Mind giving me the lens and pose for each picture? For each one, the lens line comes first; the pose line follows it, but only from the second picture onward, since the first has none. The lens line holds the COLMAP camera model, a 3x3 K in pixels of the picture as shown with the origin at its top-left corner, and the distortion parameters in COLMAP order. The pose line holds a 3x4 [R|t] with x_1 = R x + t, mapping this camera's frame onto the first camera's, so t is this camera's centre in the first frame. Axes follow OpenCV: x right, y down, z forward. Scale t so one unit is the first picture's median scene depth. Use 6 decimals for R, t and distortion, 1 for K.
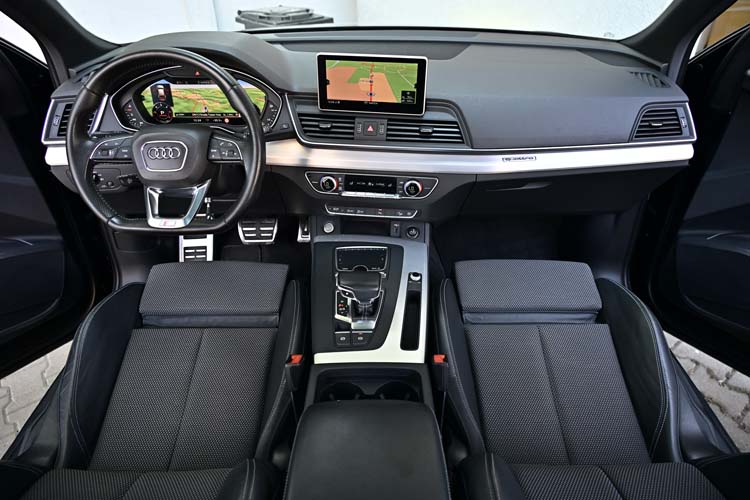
lens RADIAL K [[485.0, 0, 375.0], [0, 485.0, 250.0], [0, 0, 1]] dist [-0.005960, 0.004534]
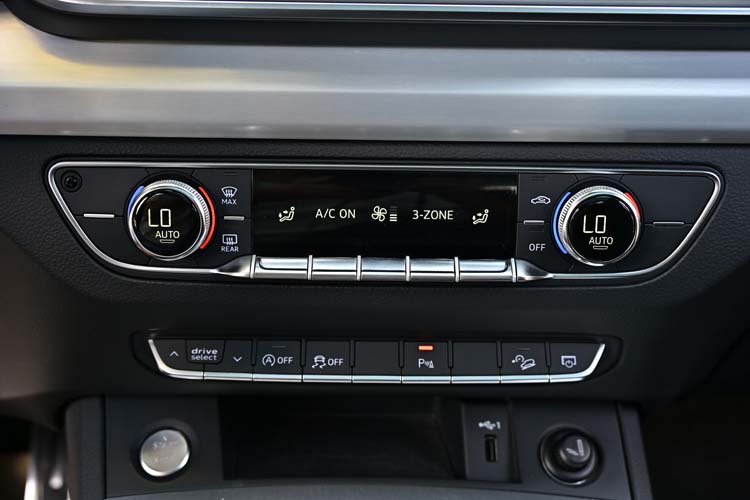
lens RADIAL K [[1111.2, 0, 375.0], [0, 1111.2, 250.0], [0, 0, 1]] dist [-0.000386, 0.005745]
pose [[0.990975, -0.023023, 0.132058, -0.074172], [0.055472, 0.967264, -0.247634, -0.008557], [-0.122034, 0.252724, 0.959812, 0.569405]]
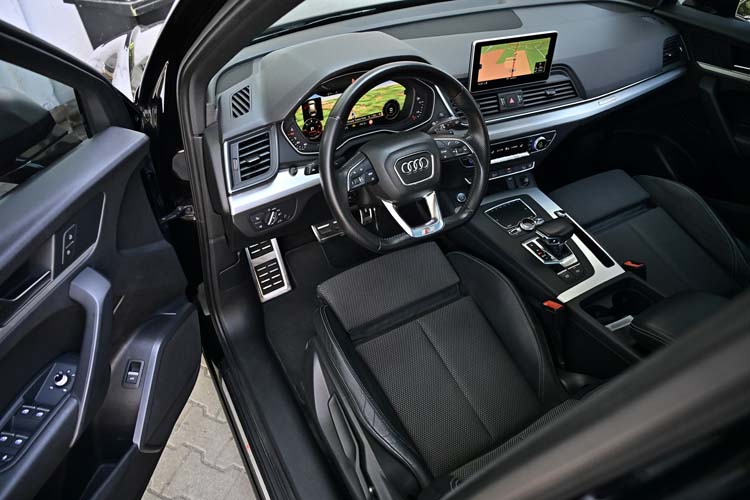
lens RADIAL K [[485.0, 0, 375.0], [0, 485.0, 250.0], [0, 0, 1]] dist [-0.005960, 0.004534]
pose [[0.869394, -0.322116, 0.374694, -0.795087], [0.280793, 0.946037, 0.161770, -0.184320], [-0.406583, -0.035431, 0.912927, 0.072697]]
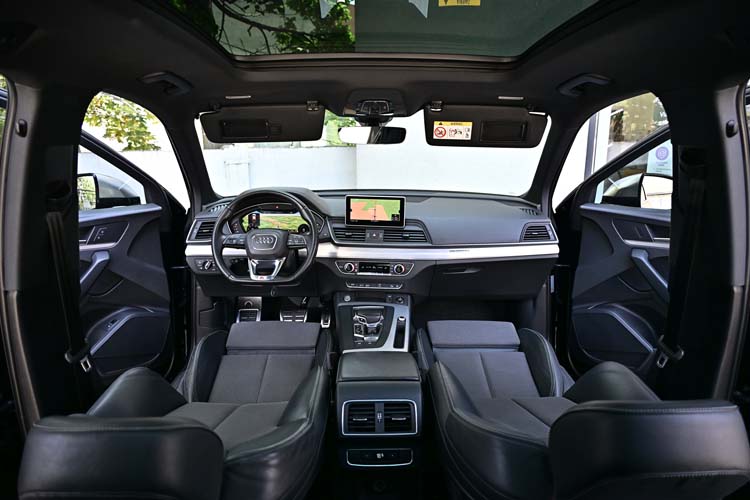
lens RADIAL K [[485.0, 0, 375.0], [0, 485.0, 250.0], [0, 0, 1]] dist [-0.005960, 0.004534]
pose [[0.999839, 0.003257, 0.017657, -0.036624], [0.003351, 0.932275, -0.361735, 0.423594], [-0.017639, 0.361736, 0.932114, -0.606036]]
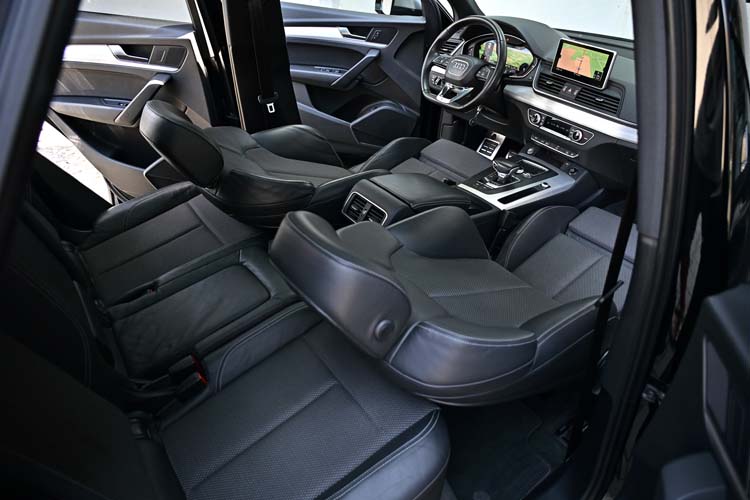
lens RADIAL K [[485.0, 0, 375.0], [0, 485.0, 250.0], [0, 0, 1]] dist [-0.005960, 0.004534]
pose [[0.596024, 0.466837, -0.653314, 0.853458], [-0.501178, 0.851969, 0.151560, 0.264042], [0.627357, 0.237093, 0.741762, -0.435558]]
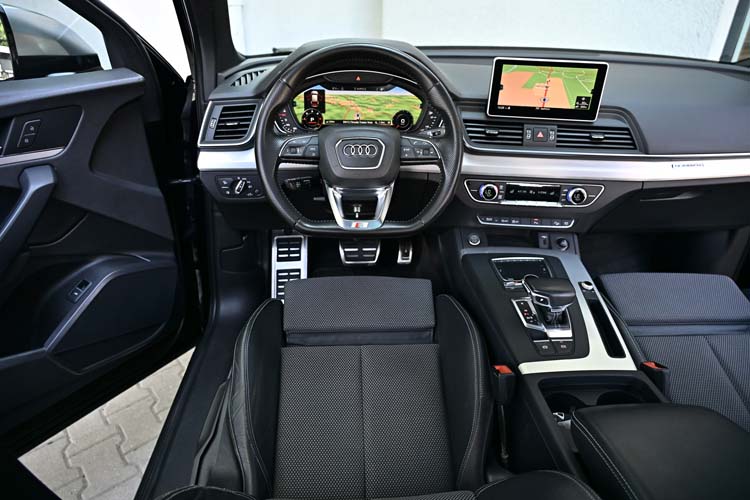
lens RADIAL K [[485.0, 0, 375.0], [0, 485.0, 250.0], [0, 0, 1]] dist [-0.005960, 0.004534]
pose [[0.998193, -0.003397, 0.059992, -0.387154], [0.009141, 0.995364, -0.095739, 0.071017], [-0.059389, 0.096115, 0.993597, 0.061428]]
